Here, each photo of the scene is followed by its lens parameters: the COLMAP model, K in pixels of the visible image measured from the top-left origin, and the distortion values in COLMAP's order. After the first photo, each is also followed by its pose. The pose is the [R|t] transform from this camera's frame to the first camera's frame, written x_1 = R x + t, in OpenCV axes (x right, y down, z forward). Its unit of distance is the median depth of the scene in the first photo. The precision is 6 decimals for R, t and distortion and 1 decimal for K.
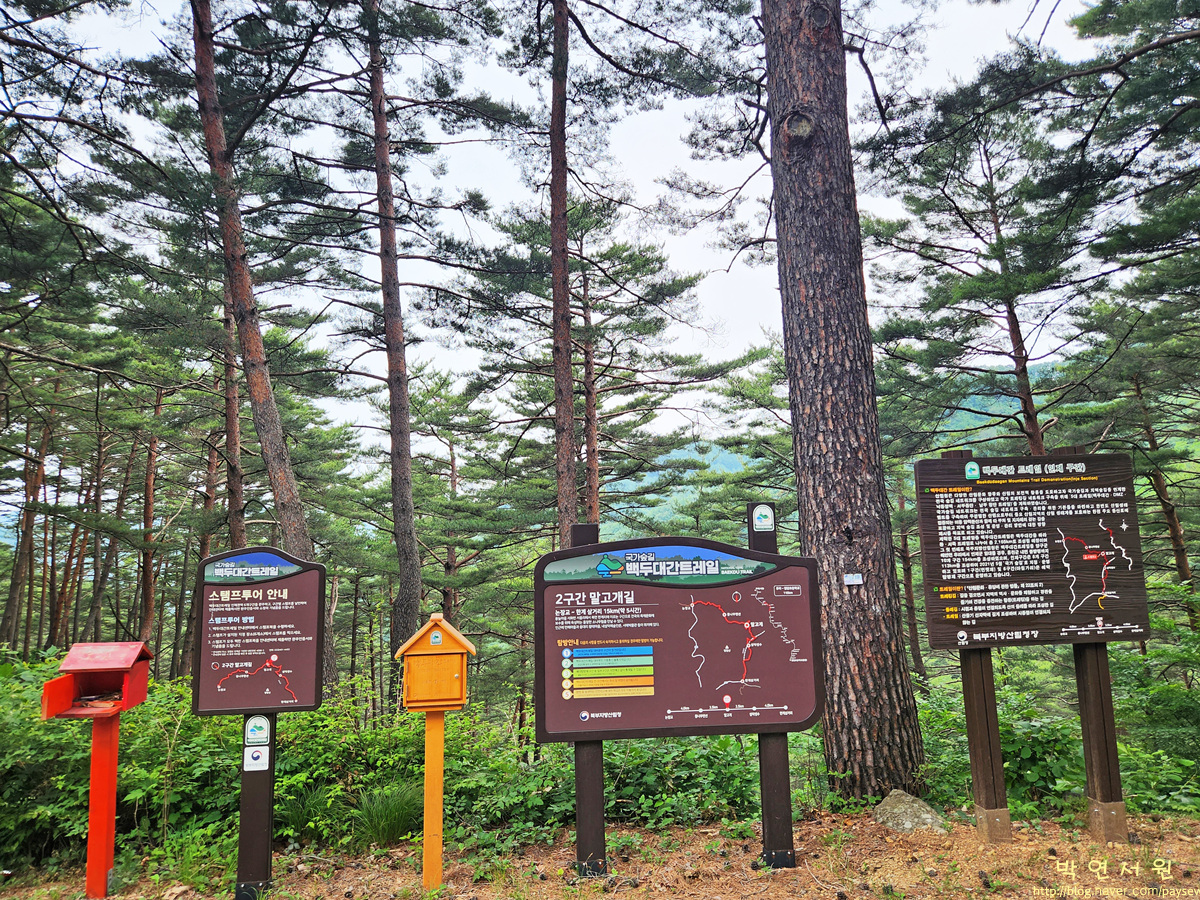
lens RADIAL K [[817.6, 0, 602.1], [0, 817.6, 452.9], [0, 0, 1]] dist [0.073893, -0.046993]
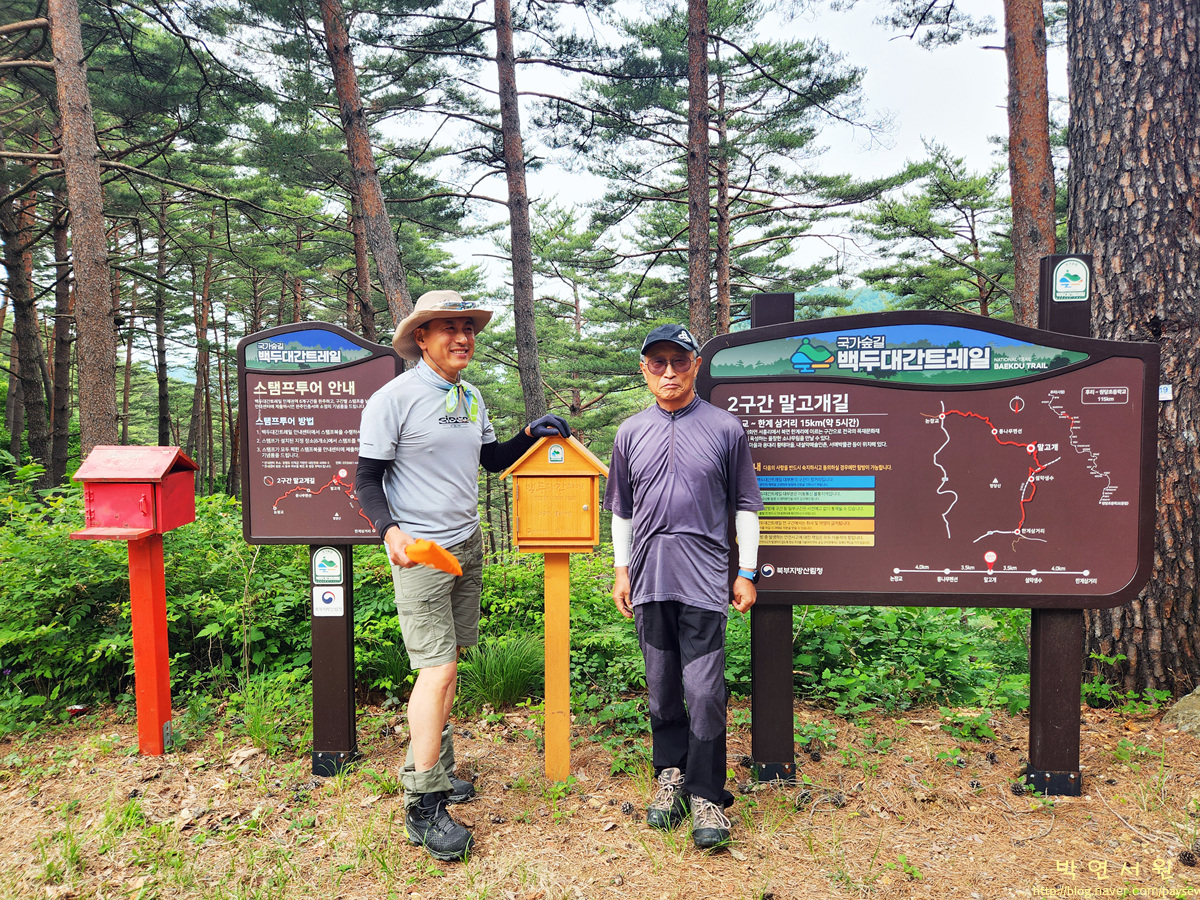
lens RADIAL K [[817.6, 0, 591.0], [0, 817.6, 443.3], [0, 0, 1]] dist [0.073893, -0.046993]
pose [[0.986729, 0.021745, -0.160912, -0.044474], [0.006755, 0.984637, 0.174481, 0.069640], [0.162234, -0.173252, 0.971424, 0.242606]]
